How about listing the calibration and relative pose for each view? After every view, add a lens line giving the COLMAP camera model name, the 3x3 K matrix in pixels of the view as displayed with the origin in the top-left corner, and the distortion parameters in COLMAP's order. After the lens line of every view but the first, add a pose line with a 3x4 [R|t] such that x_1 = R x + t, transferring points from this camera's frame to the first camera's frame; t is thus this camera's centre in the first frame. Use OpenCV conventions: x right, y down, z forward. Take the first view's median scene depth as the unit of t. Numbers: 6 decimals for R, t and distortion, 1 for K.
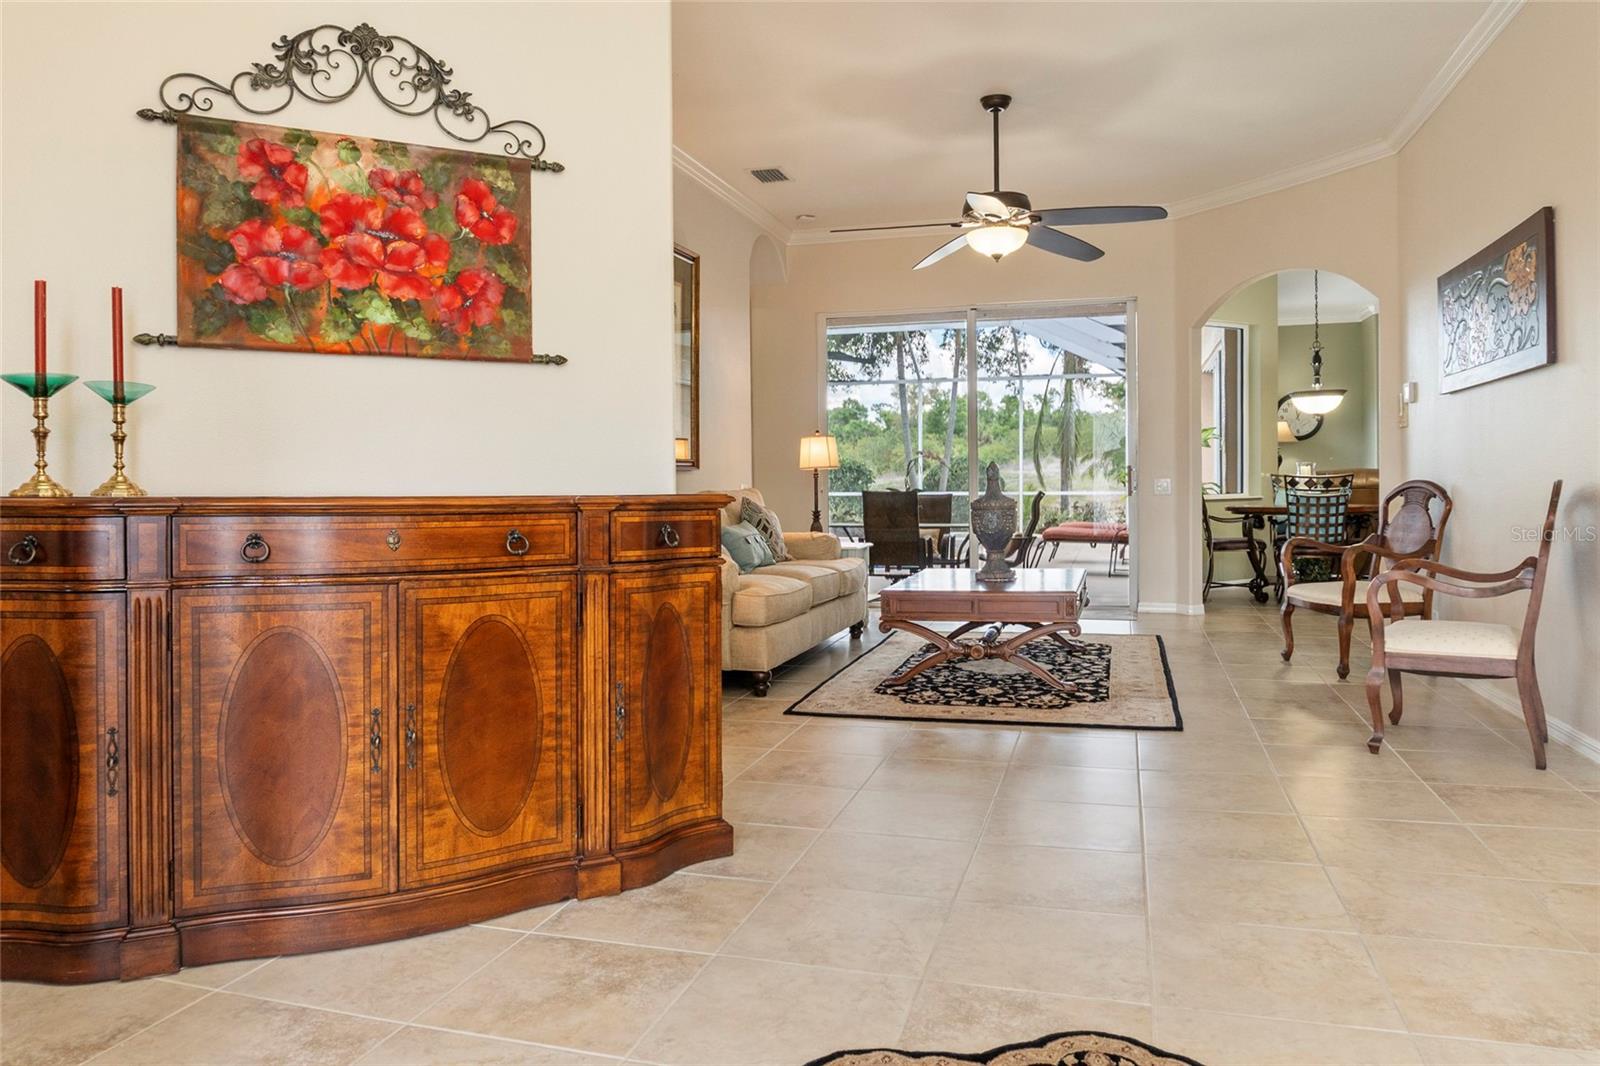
lens RADIAL K [[1111.2, 0, 799.3], [0, 1111.2, 493.2], [0, 0, 1]] dist [-0.011560, -0.006237]
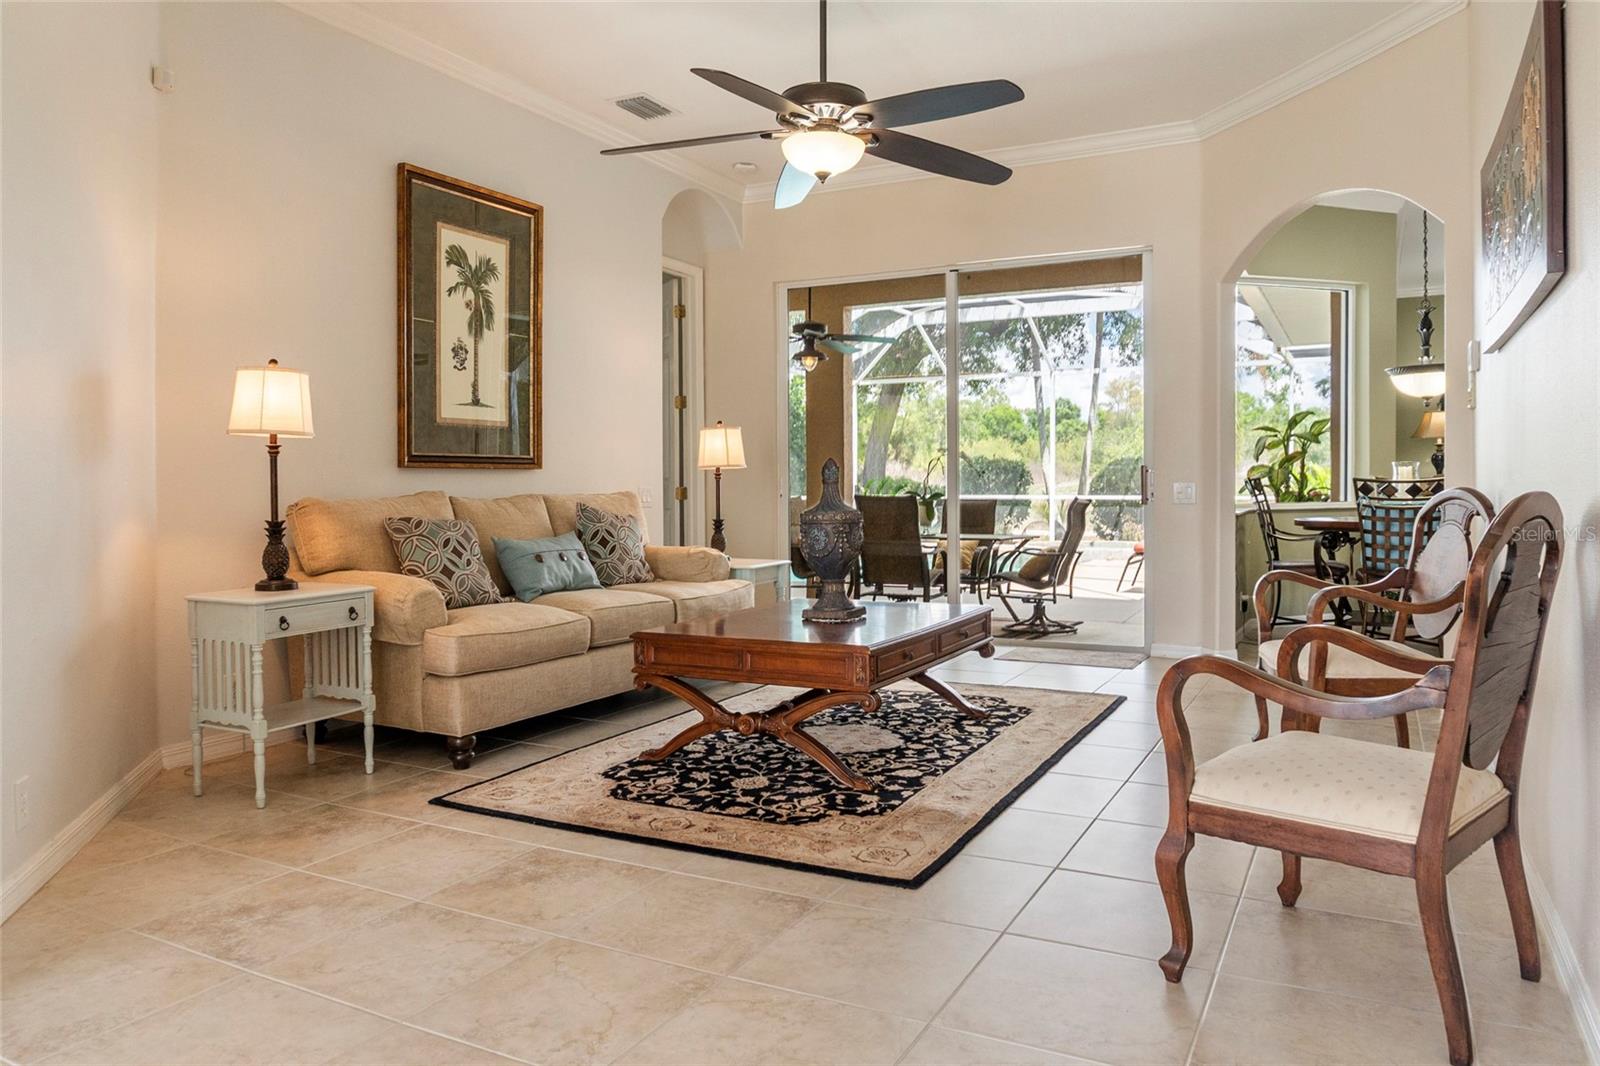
lens RADIAL K [[1086.1, 0, 801.7], [0, 1086.1, 504.2], [0, 0, 1]] dist [-0.013444, -0.004382]
pose [[0.978389, 0.009588, -0.206551, 0.234249], [-0.007523, 0.999914, 0.010781, -0.004381], [0.206636, -0.008994, 0.978376, 0.225480]]
